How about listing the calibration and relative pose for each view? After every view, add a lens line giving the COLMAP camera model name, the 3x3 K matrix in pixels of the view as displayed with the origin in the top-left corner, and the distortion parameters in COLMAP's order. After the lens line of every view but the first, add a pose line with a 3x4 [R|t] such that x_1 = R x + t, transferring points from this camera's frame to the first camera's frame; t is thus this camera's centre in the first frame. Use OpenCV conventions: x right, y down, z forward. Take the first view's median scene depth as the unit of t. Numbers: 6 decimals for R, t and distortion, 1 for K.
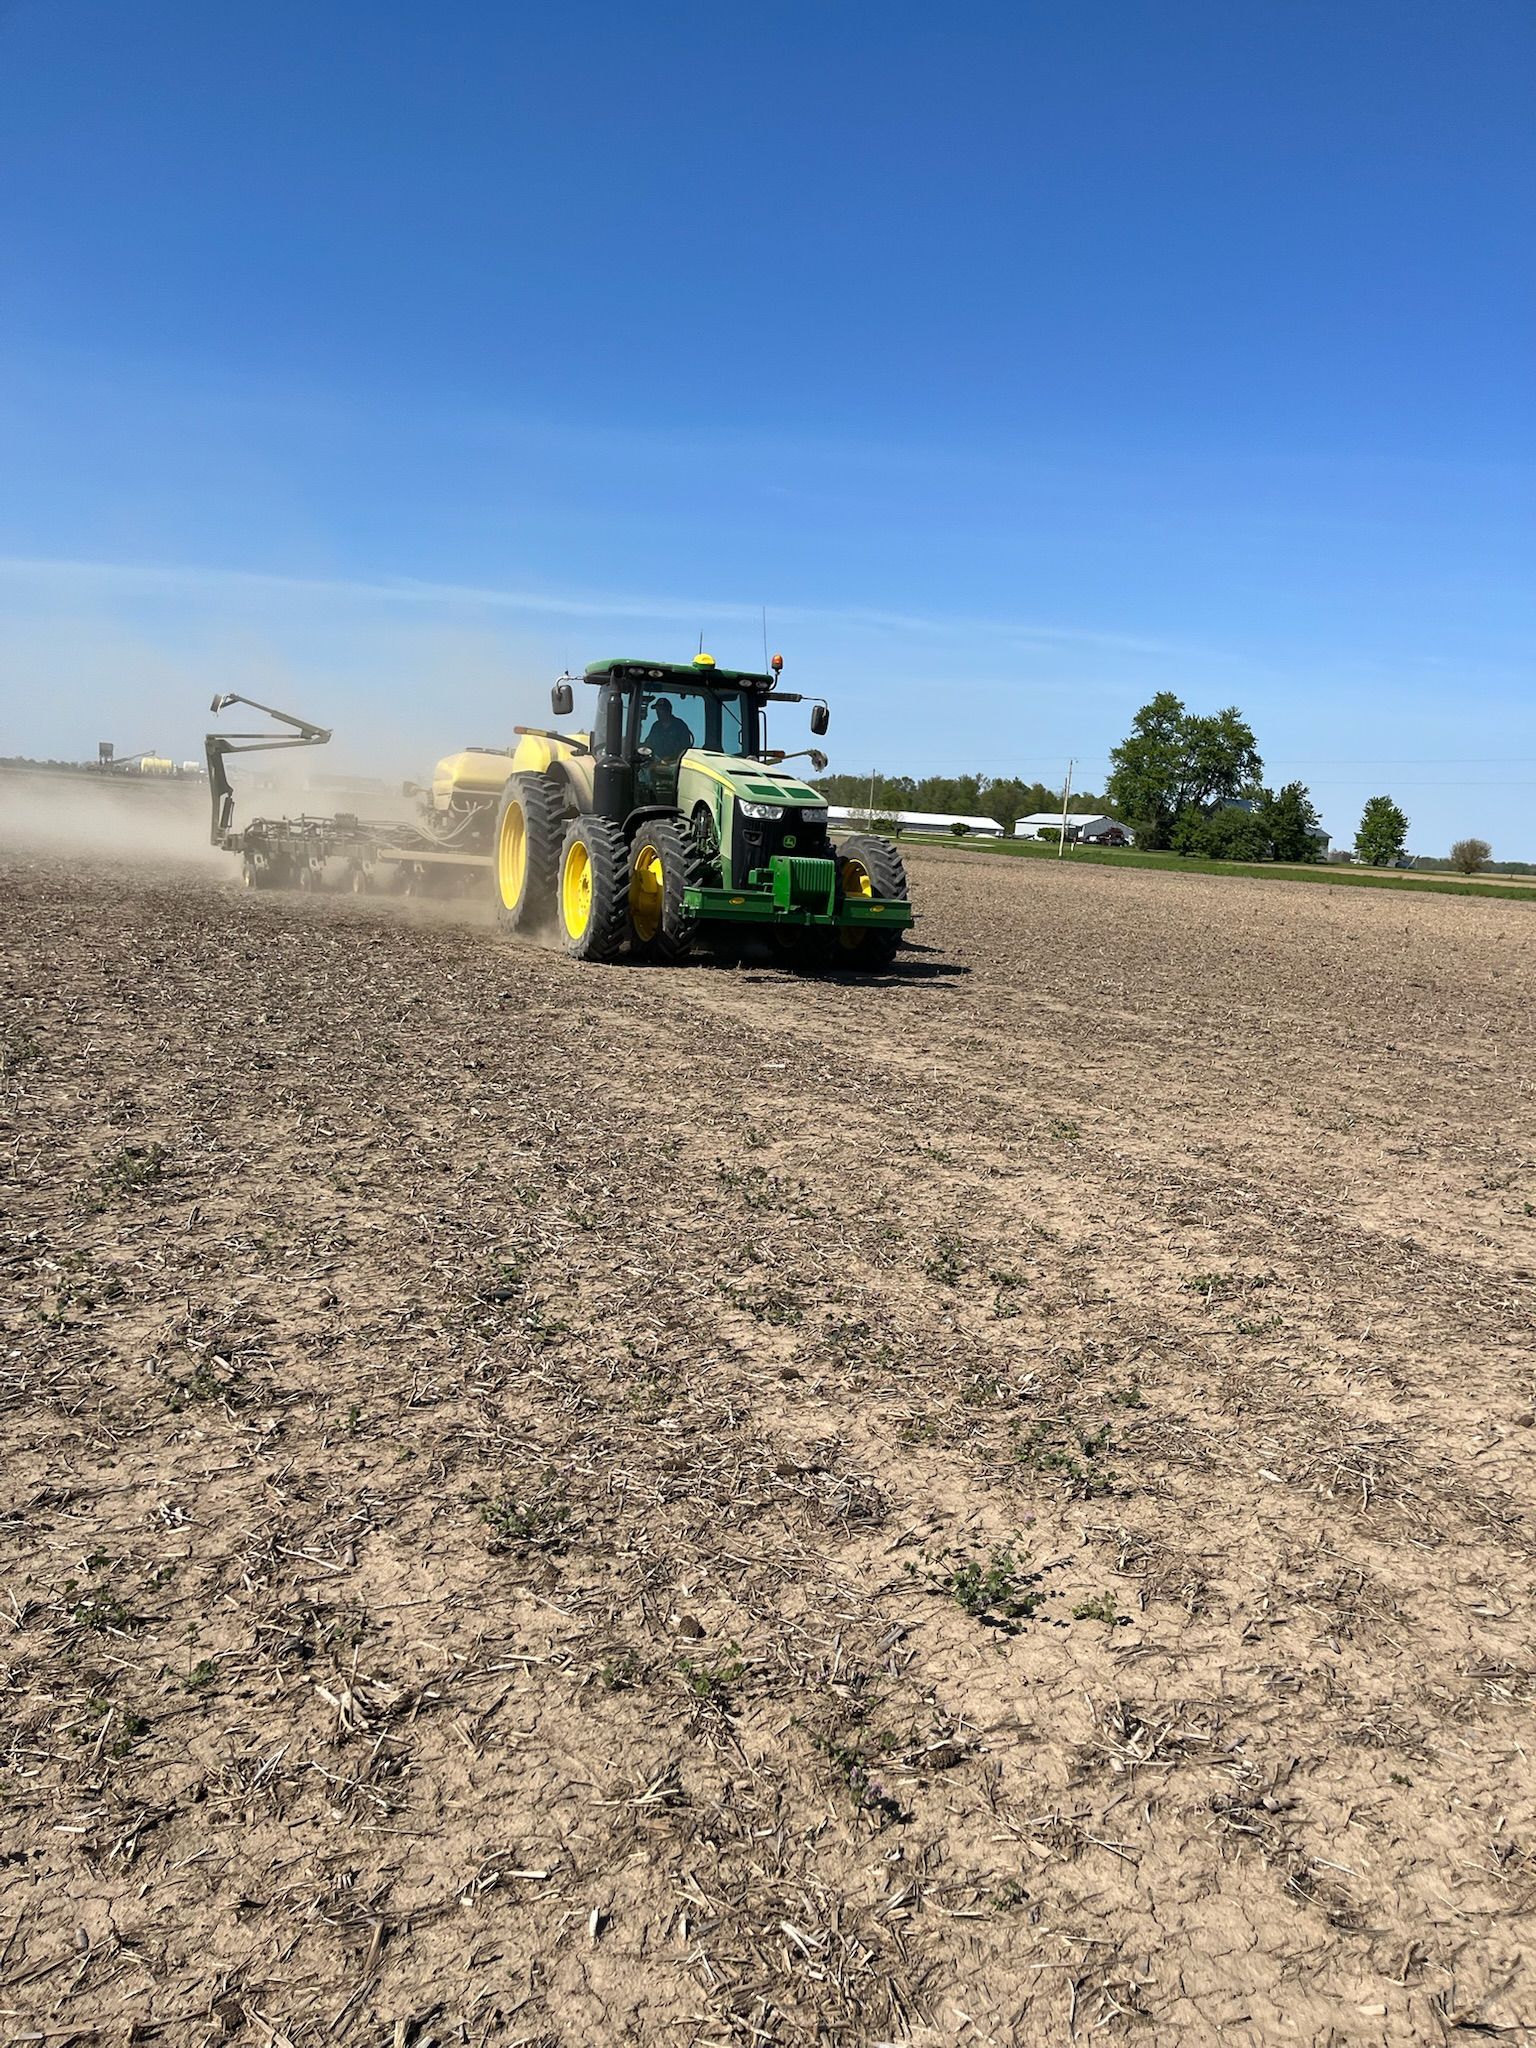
lens RADIAL K [[1430.0, 0, 768.0], [0, 1430.0, 1024.0], [0, 0, 1]] dist [-0.000973, 0.000996]
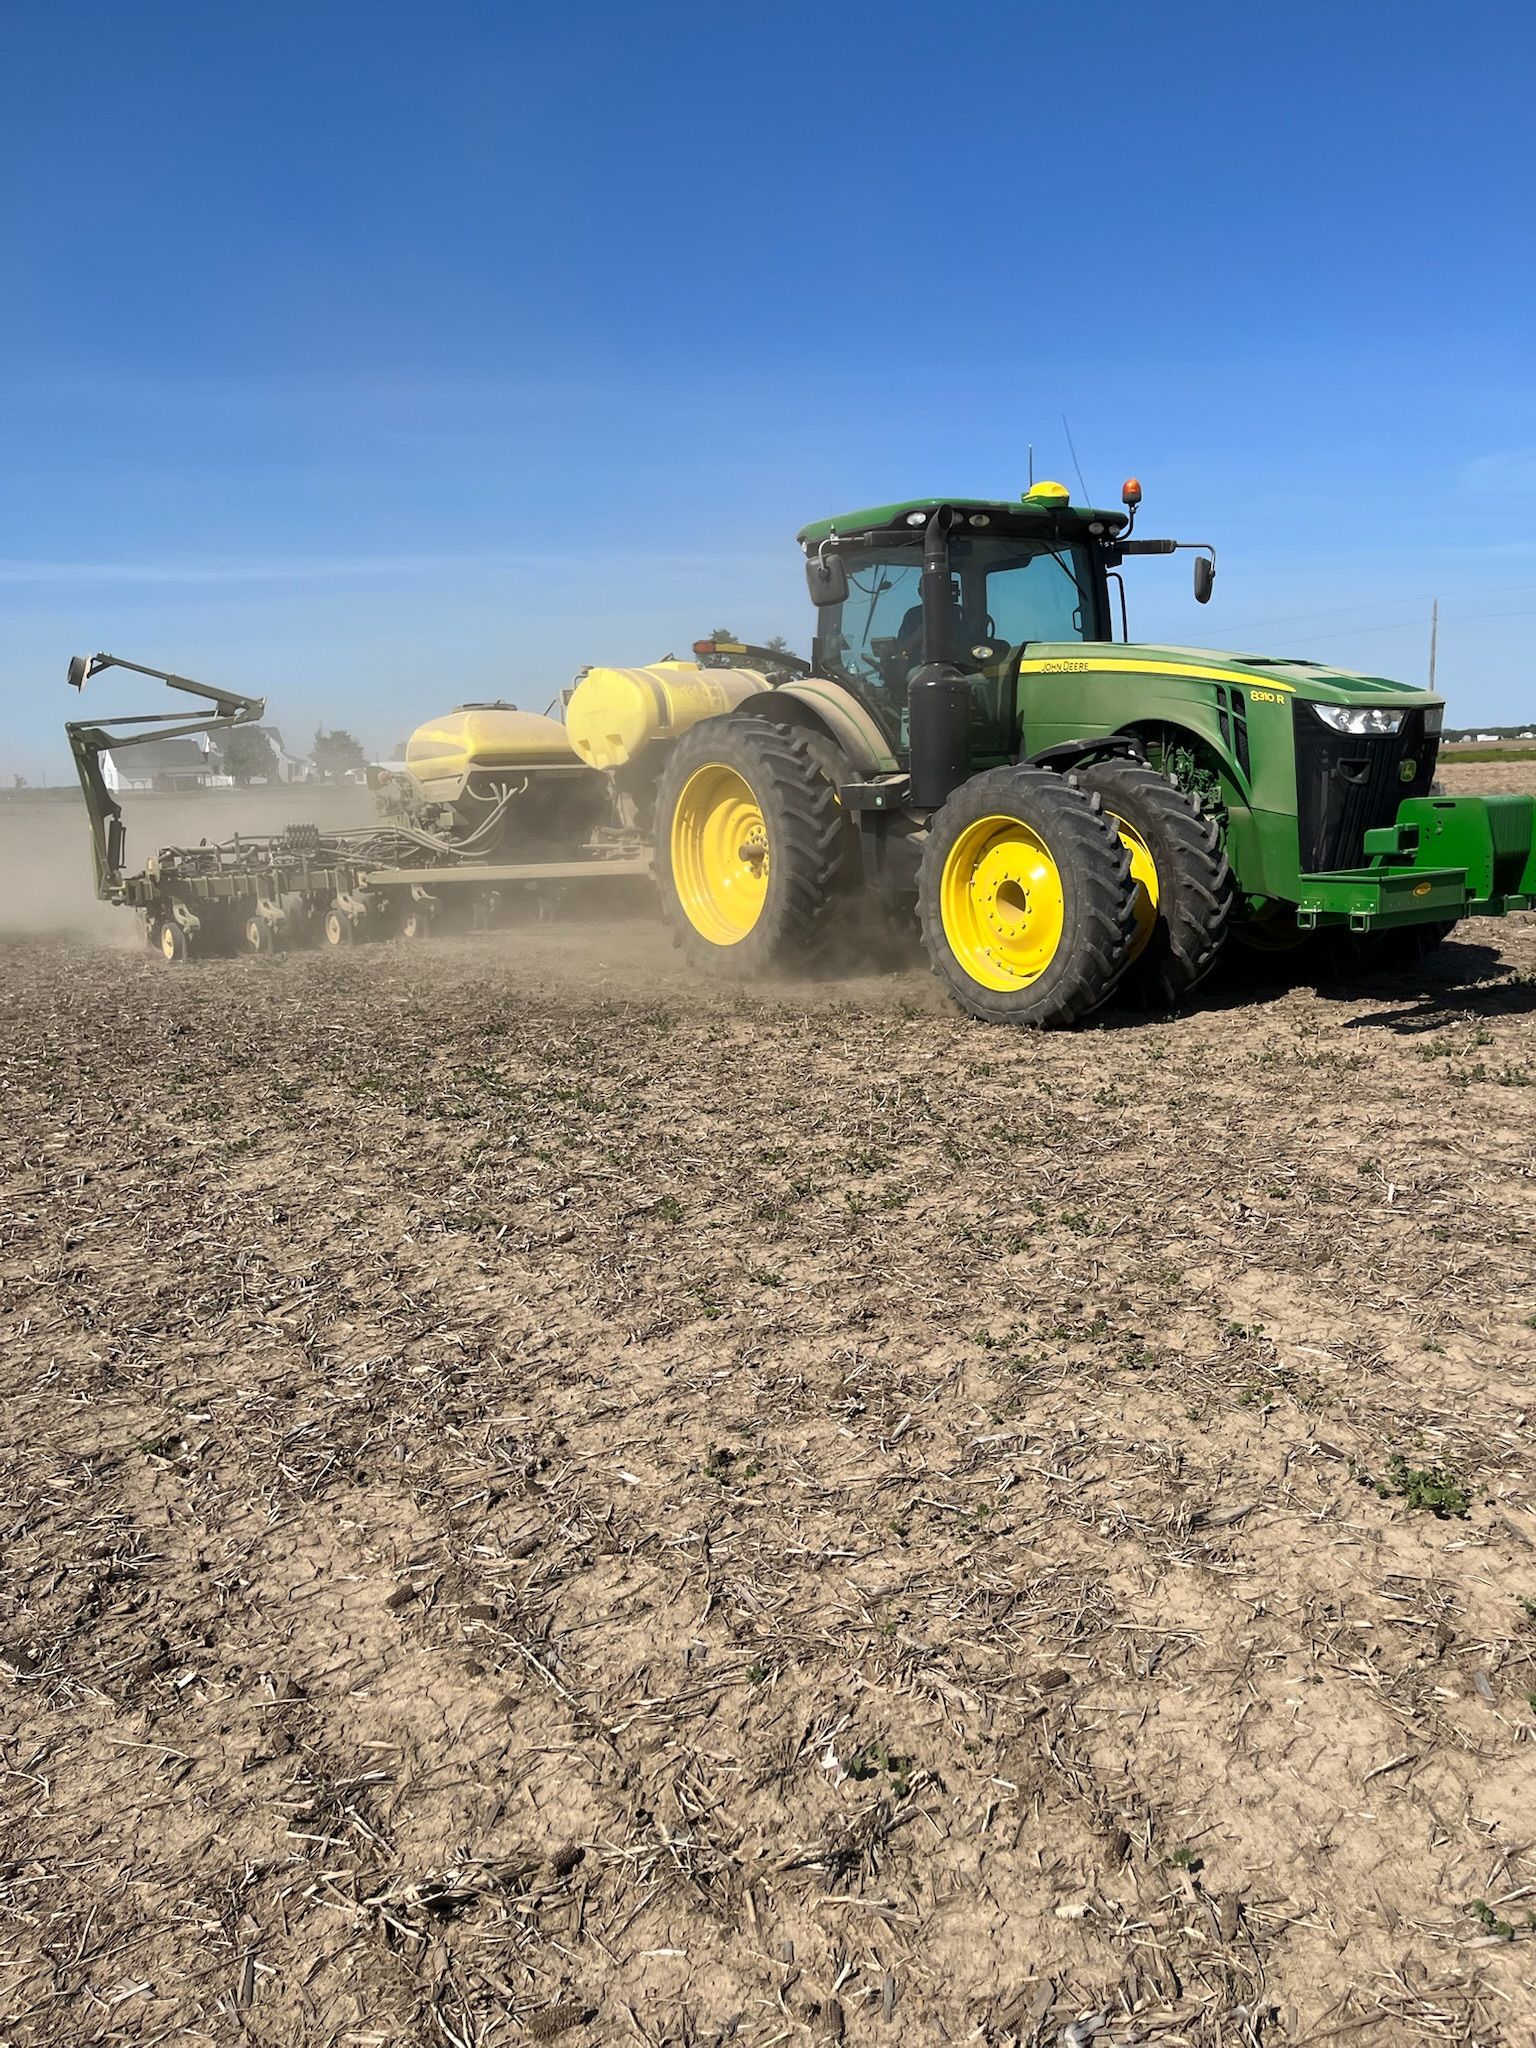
lens RADIAL K [[1430.0, 0, 768.0], [0, 1430.0, 1024.0], [0, 0, 1]] dist [-0.000973, 0.000996]
pose [[0.970607, -0.147620, 0.190079, -0.235105], [0.141012, 0.988848, 0.047910, -0.061248], [-0.195032, -0.019698, 0.980599, 0.333640]]
